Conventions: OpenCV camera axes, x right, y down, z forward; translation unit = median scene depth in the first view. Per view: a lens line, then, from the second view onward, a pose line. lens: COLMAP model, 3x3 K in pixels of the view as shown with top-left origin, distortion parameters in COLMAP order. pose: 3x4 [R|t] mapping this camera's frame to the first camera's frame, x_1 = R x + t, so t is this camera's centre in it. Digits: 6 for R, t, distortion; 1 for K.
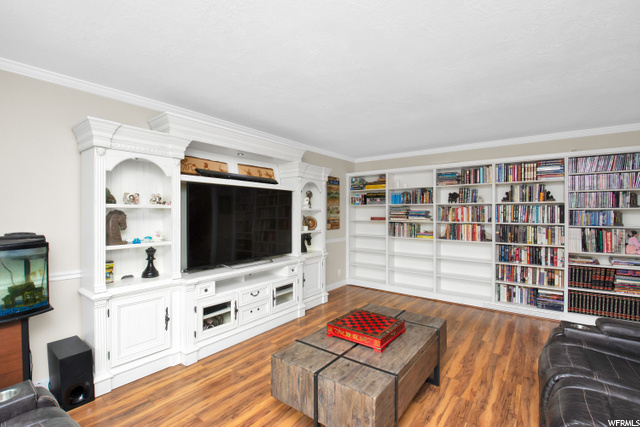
lens RADIAL K [[289.5, 0, 319.0], [0, 289.5, 213.4], [0, 0, 1]] dist [-0.000597, -0.003909]
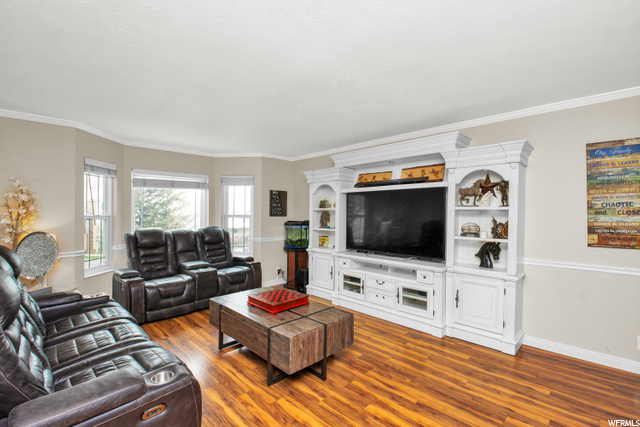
lens RADIAL K [[289.5, 0, 319.2], [0, 289.5, 215.2], [0, 0, 1]] dist [-0.000597, -0.003909]
pose [[-0.147278, -0.000316, -0.989095, 0.932505], [-0.012794, 0.999917, 0.001586, 0.010186], [0.989012, 0.012888, -0.147270, 0.897601]]
